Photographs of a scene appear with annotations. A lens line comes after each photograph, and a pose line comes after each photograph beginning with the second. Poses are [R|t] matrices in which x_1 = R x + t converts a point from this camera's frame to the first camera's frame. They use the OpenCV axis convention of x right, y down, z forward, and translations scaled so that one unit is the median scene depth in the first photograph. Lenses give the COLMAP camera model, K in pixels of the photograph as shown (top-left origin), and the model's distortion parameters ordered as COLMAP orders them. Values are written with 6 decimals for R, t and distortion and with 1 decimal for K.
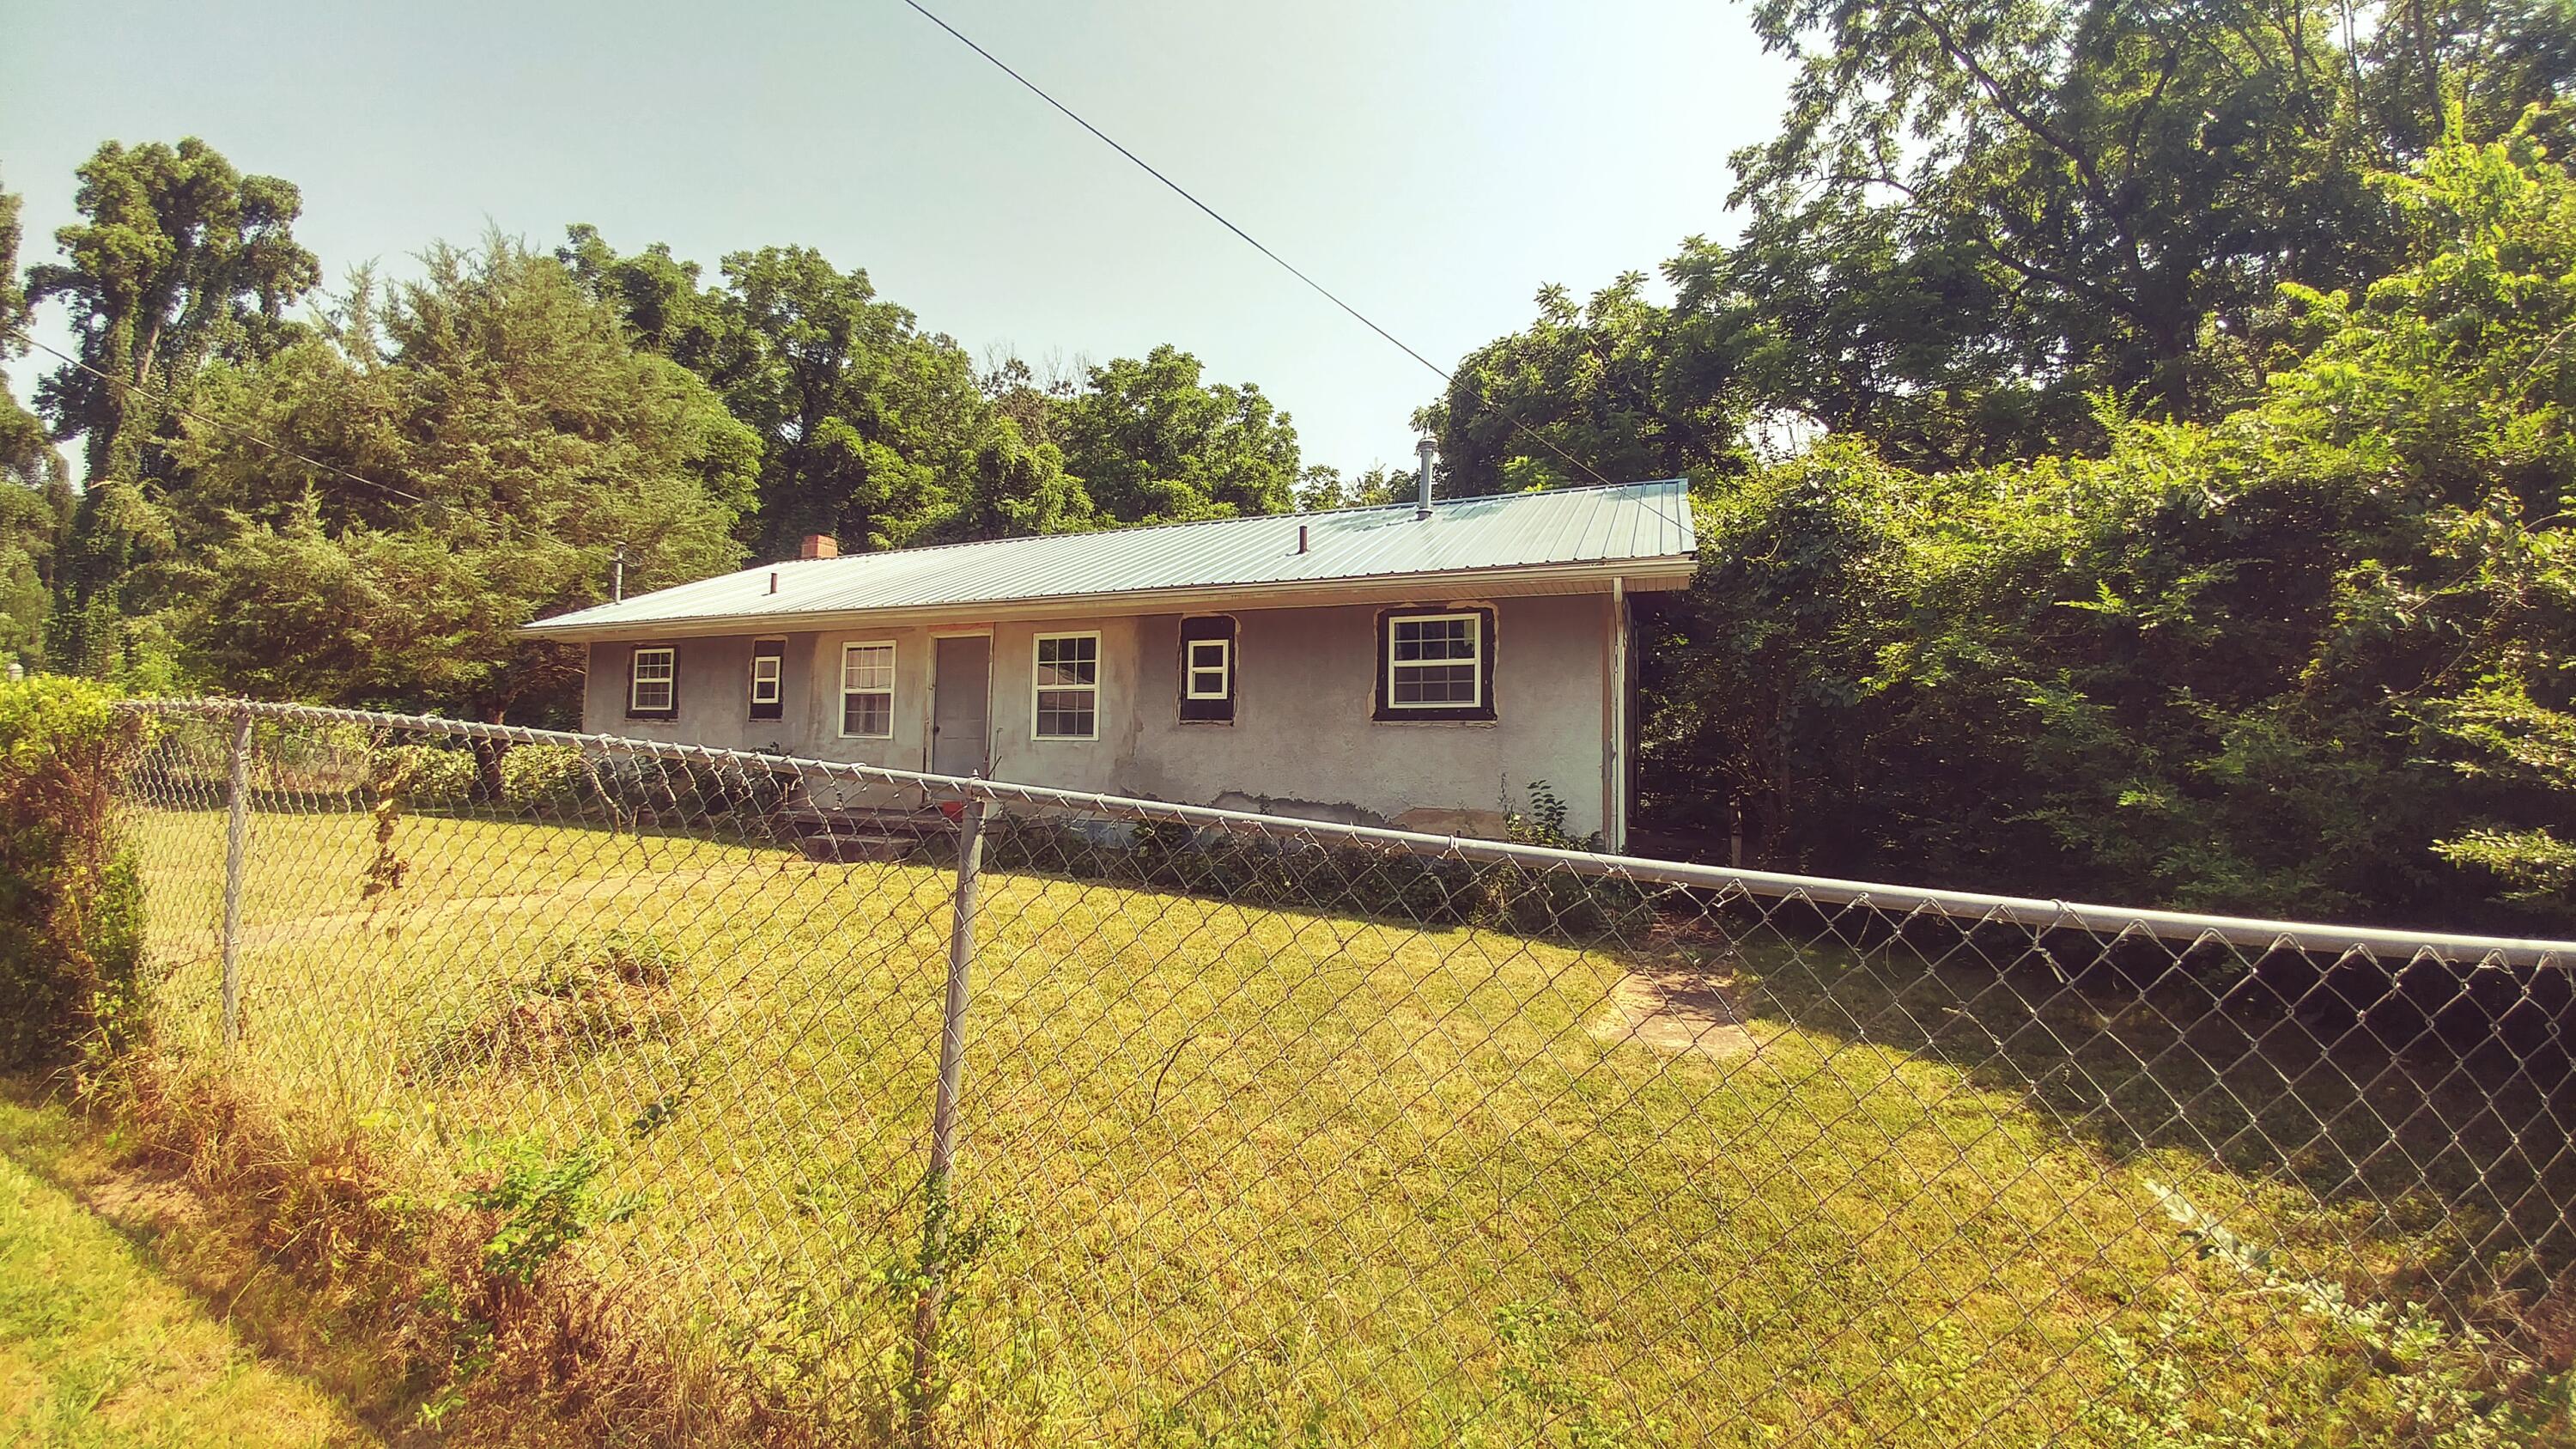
lens RADIAL K [[923.6, 0, 1277.9], [0, 923.6, 682.2], [0, 0, 1]] dist [-0.020696, -0.015418]
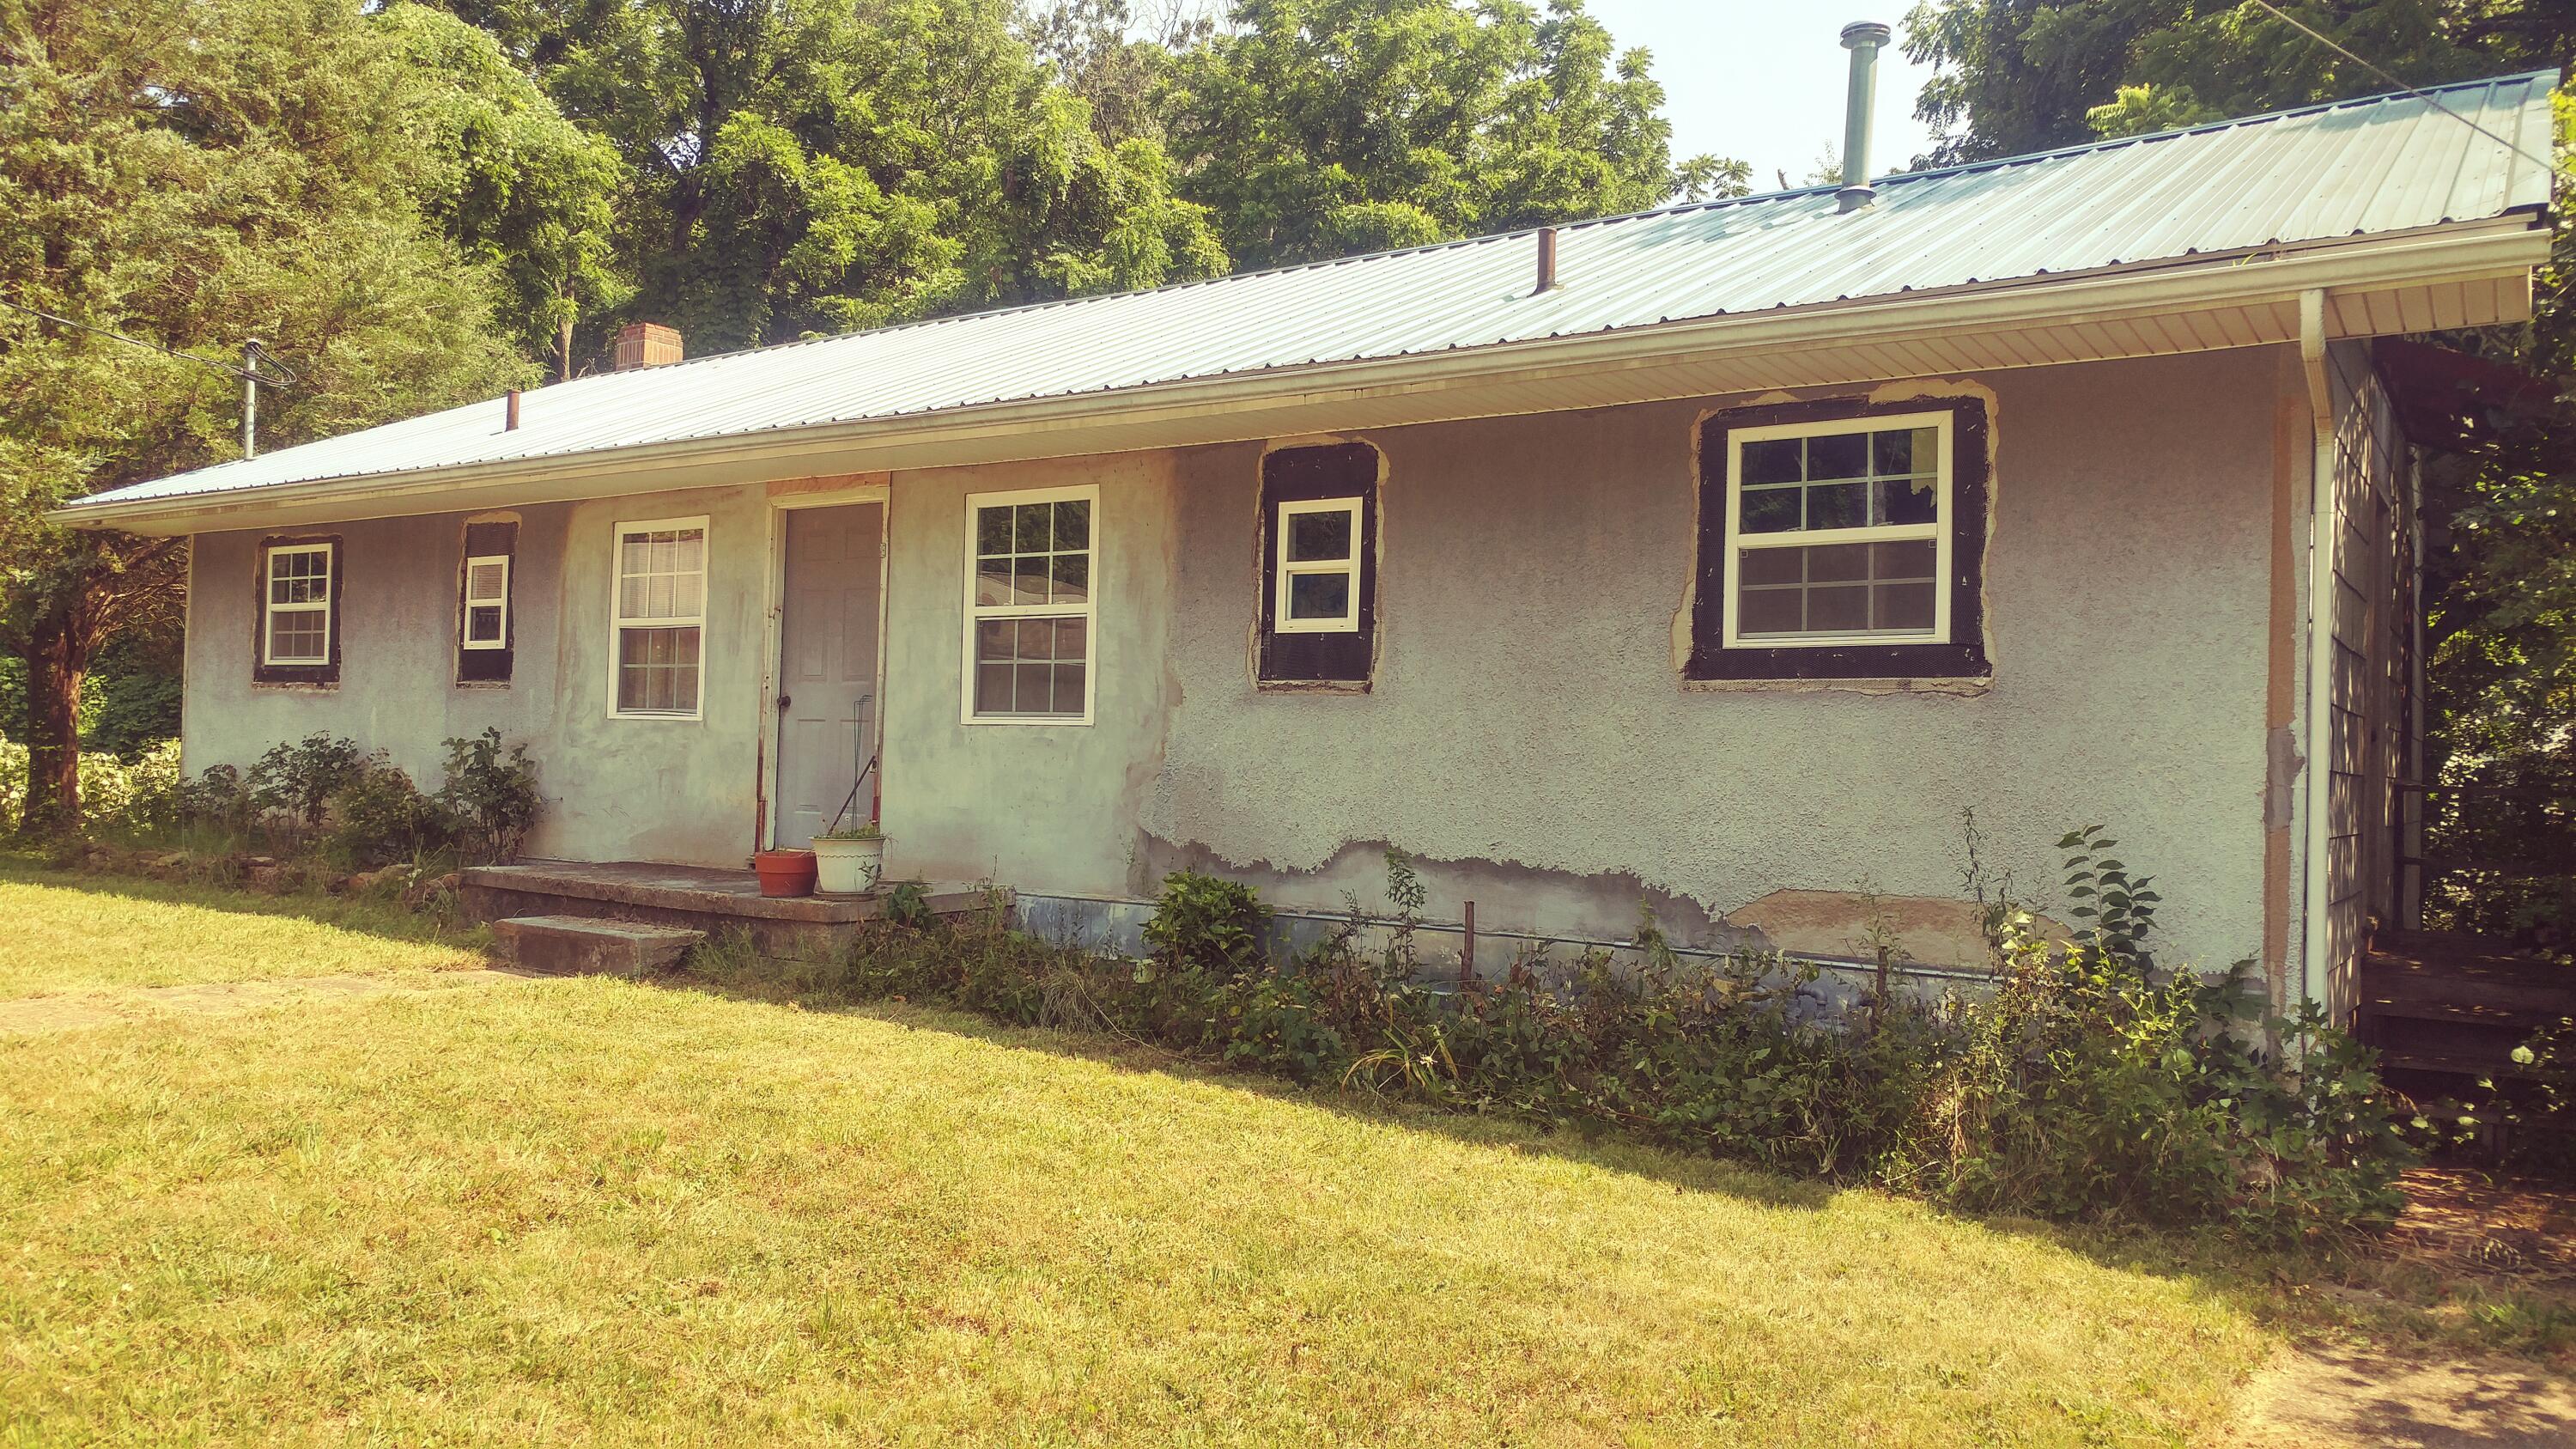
lens RADIAL K [[1840.3, 0, 1289.7], [0, 1840.3, 702.8], [0, 0, 1]] dist [0.007230, 0.003731]
pose [[0.981185, 0.004783, -0.193013, 0.054639], [0.003007, 0.999193, 0.040046, 0.011525], [0.193049, -0.039873, 0.980379, 0.089888]]
